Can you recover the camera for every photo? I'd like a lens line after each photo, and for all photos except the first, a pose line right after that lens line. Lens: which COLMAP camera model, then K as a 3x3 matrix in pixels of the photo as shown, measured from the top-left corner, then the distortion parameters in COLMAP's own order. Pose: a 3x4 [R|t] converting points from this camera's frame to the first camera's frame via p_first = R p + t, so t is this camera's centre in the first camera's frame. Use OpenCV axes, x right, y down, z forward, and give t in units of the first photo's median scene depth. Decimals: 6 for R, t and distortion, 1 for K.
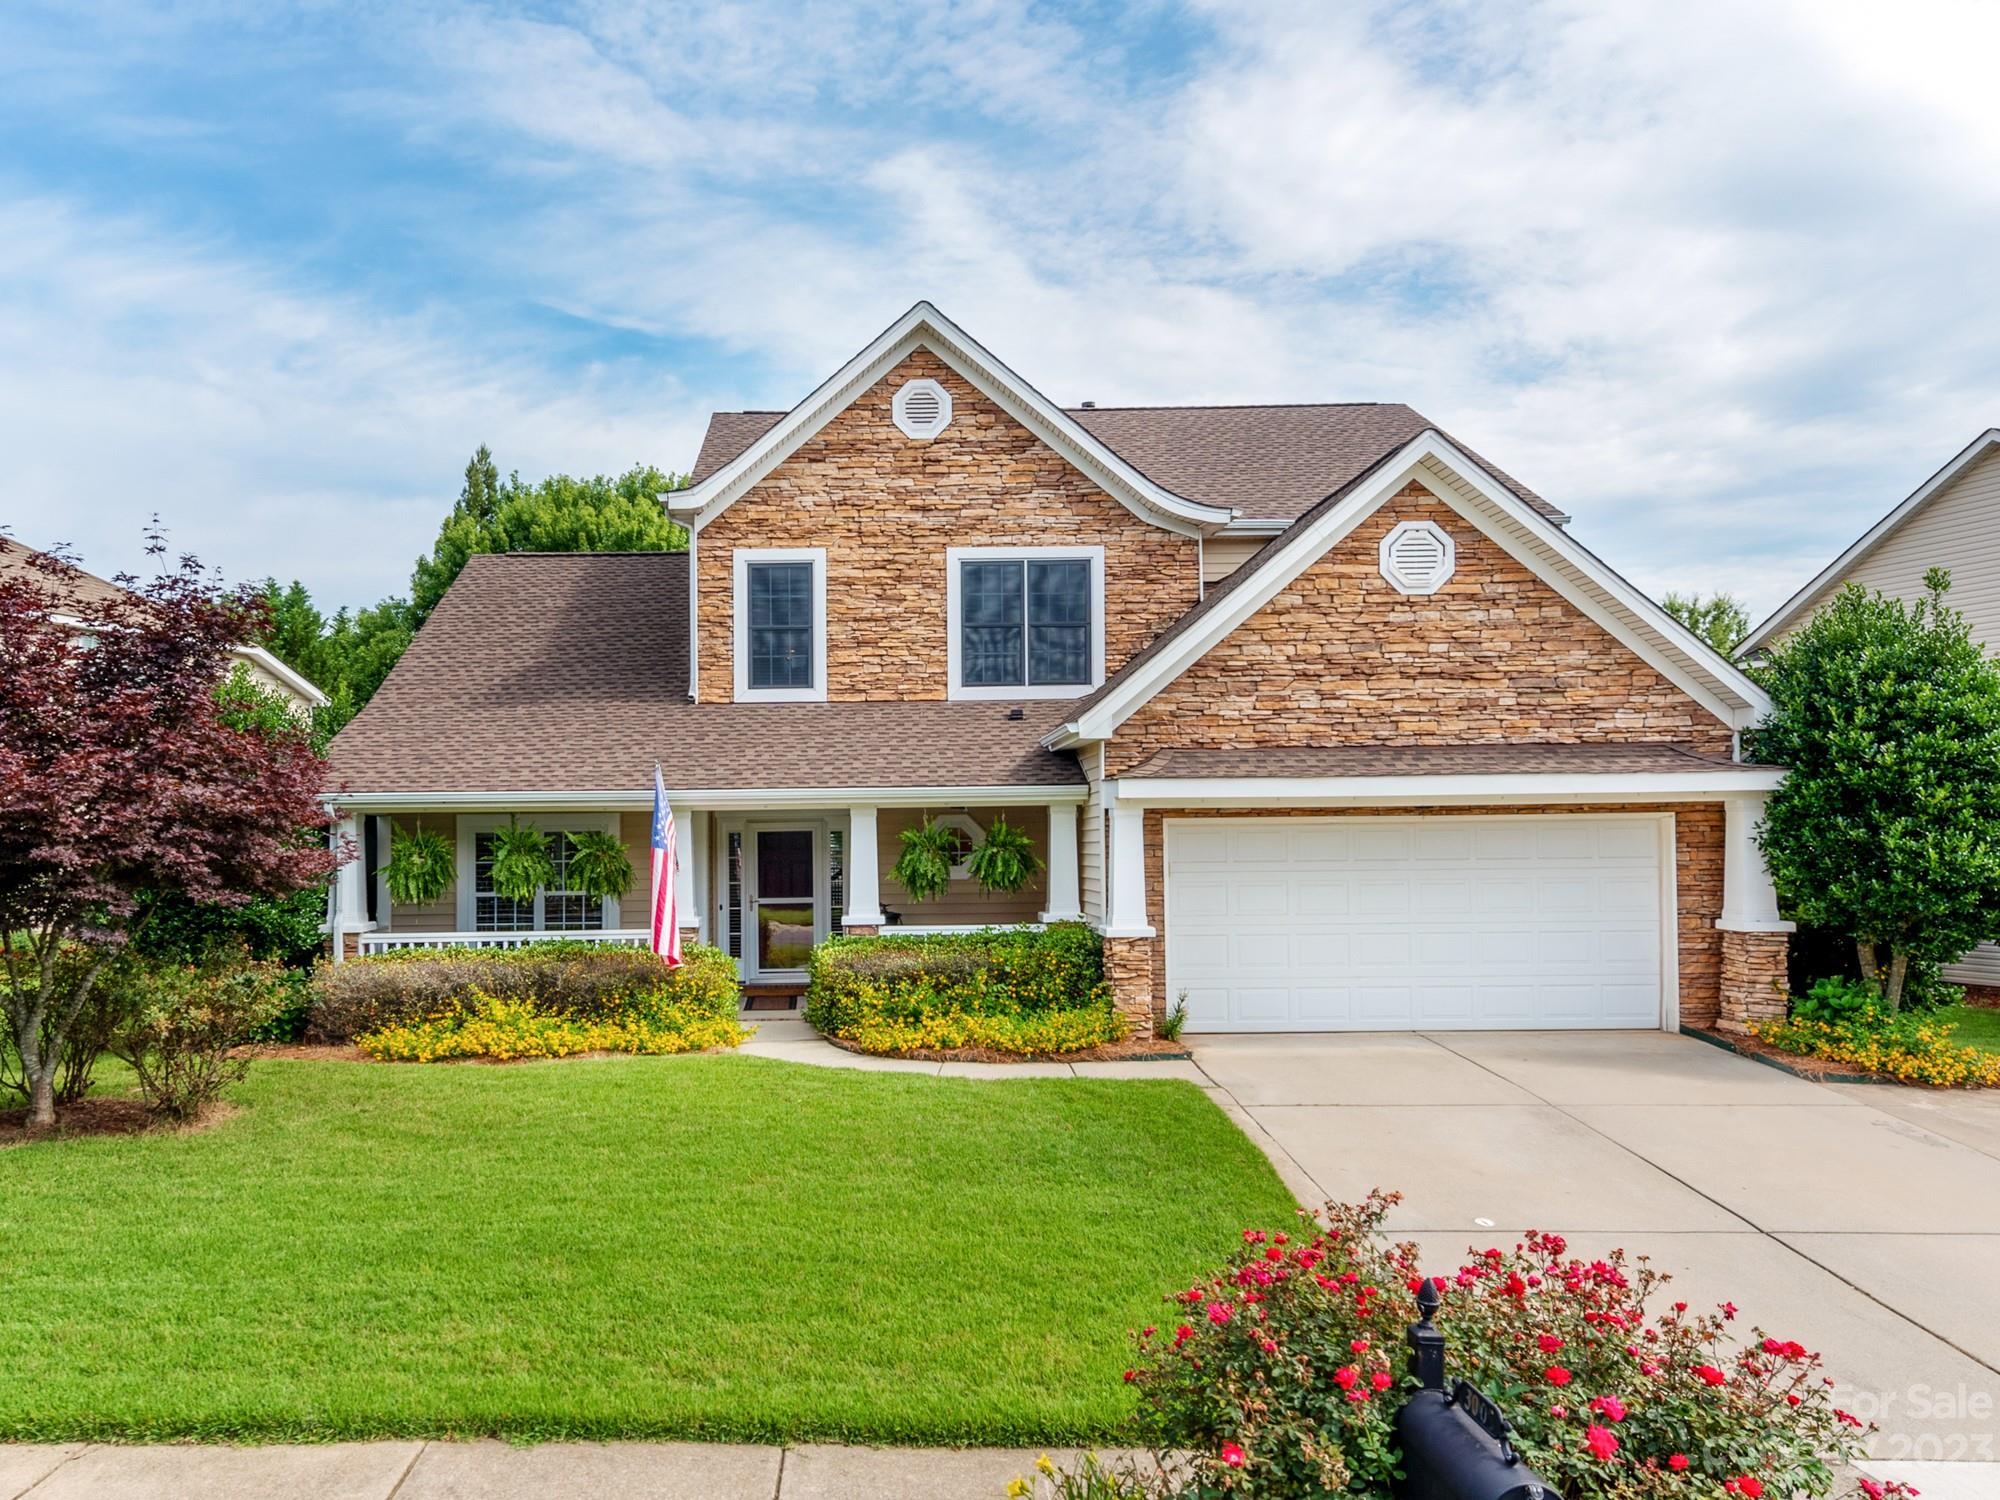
lens RADIAL K [[1430.0, 0, 1003.1], [0, 1430.0, 676.2], [0, 0, 1]] dist [0.054905, -0.001031]
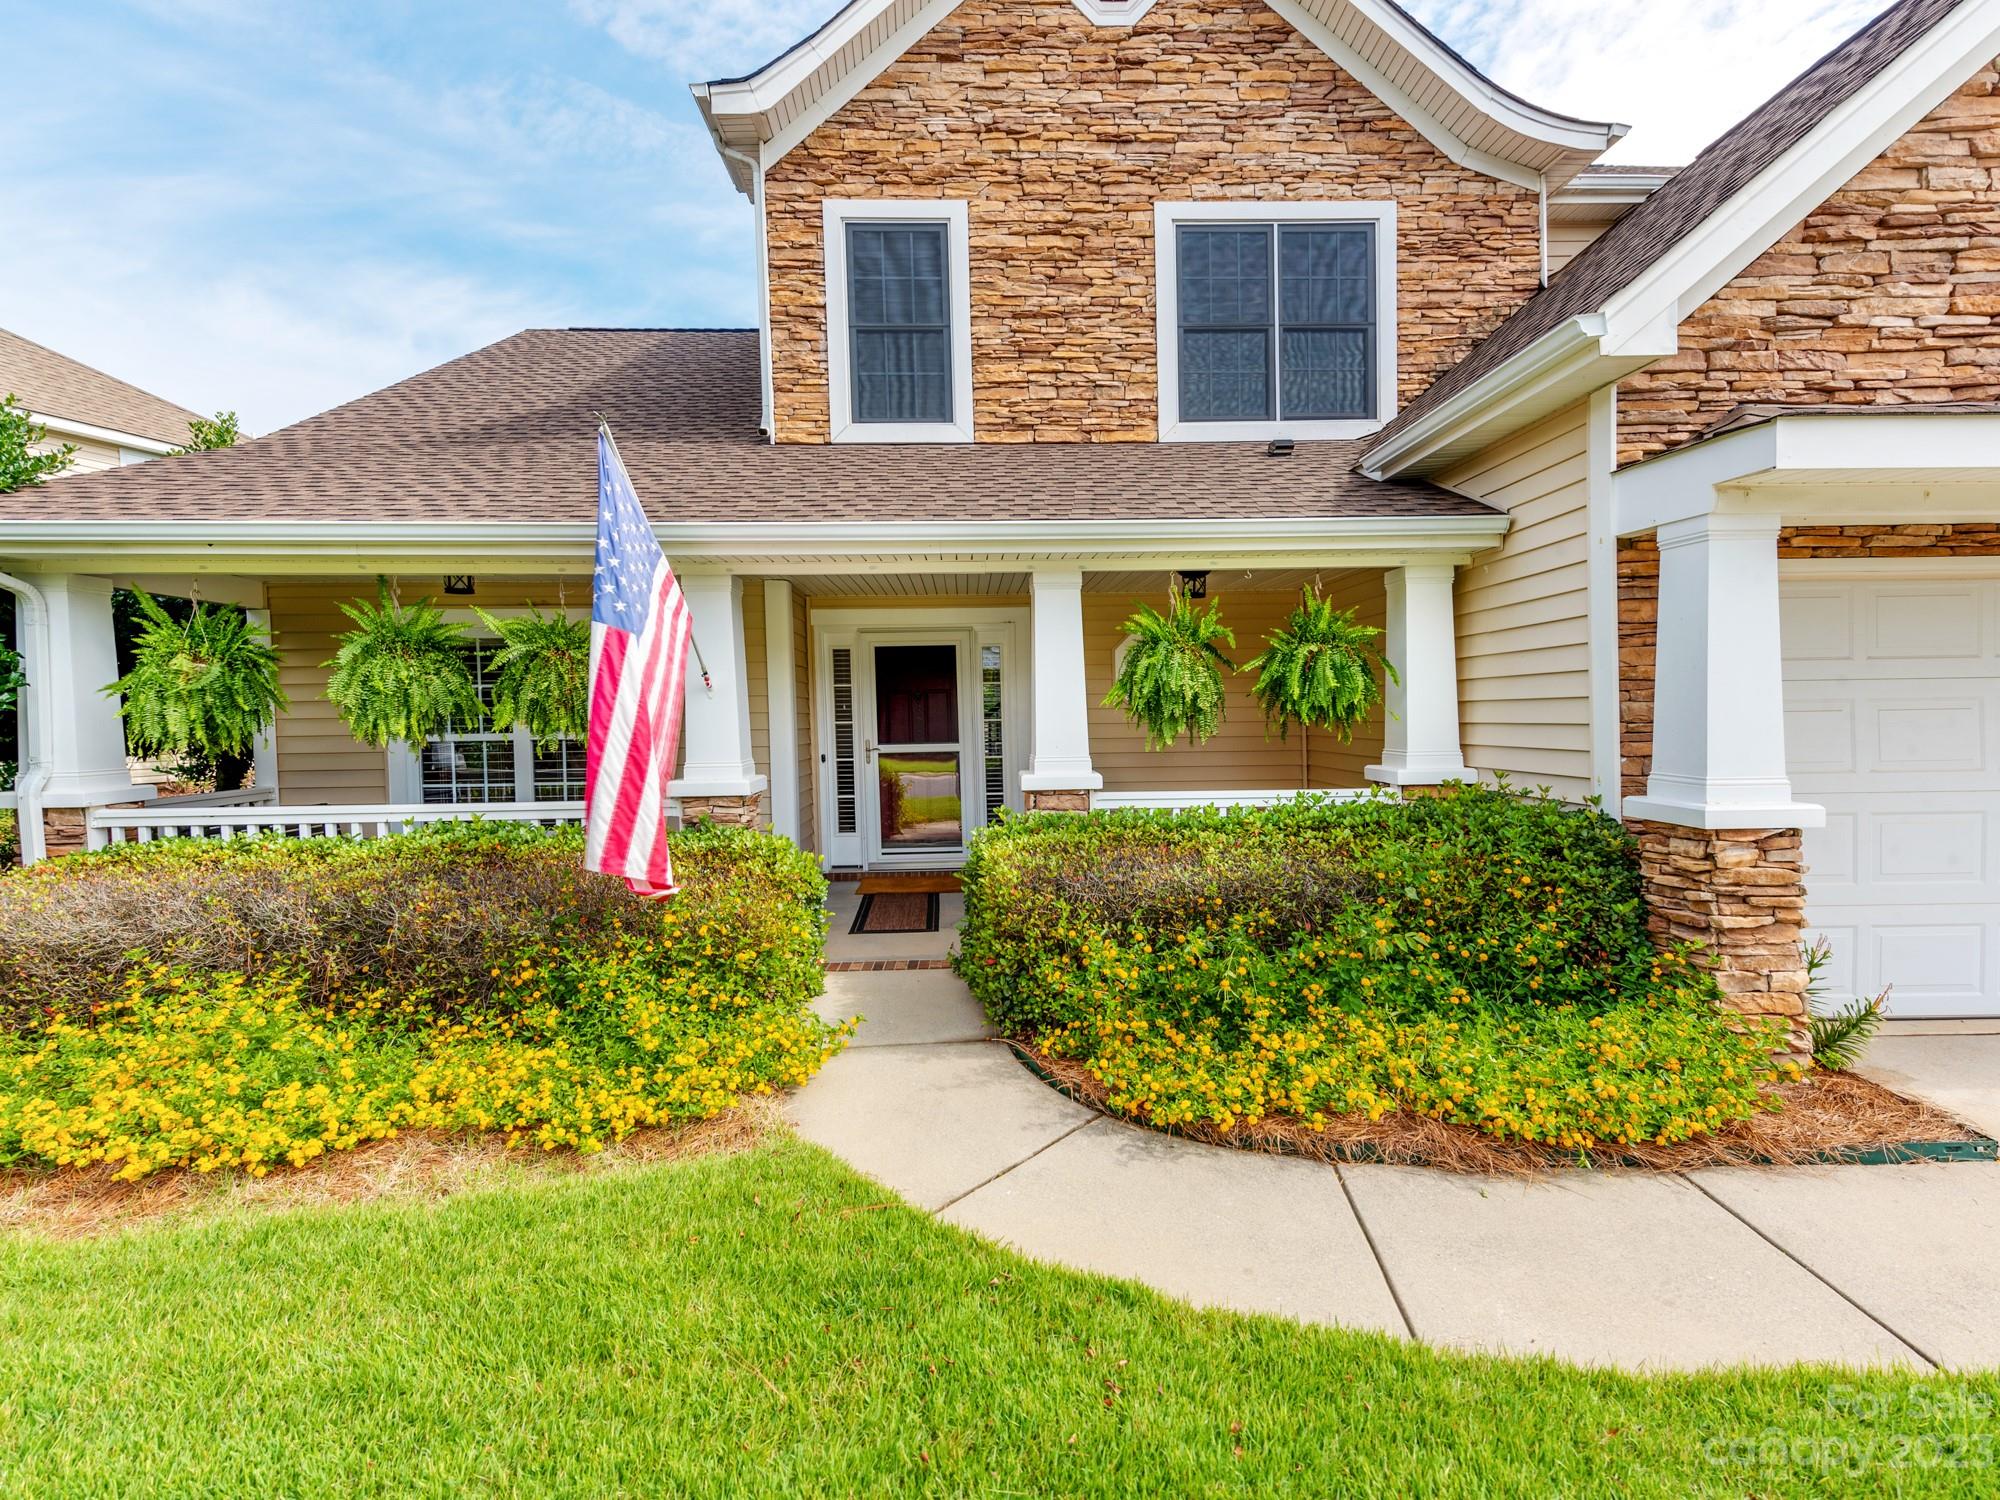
lens RADIAL K [[885.5, 0, 997.3], [0, 885.5, 720.1], [0, 0, 1]] dist [0.019006, -0.000666]
pose [[0.997481, -0.006942, -0.070588, -0.084863], [0.015192, 0.993014, 0.117014, 0.094594], [0.069283, -0.117791, 0.990619, 0.586581]]
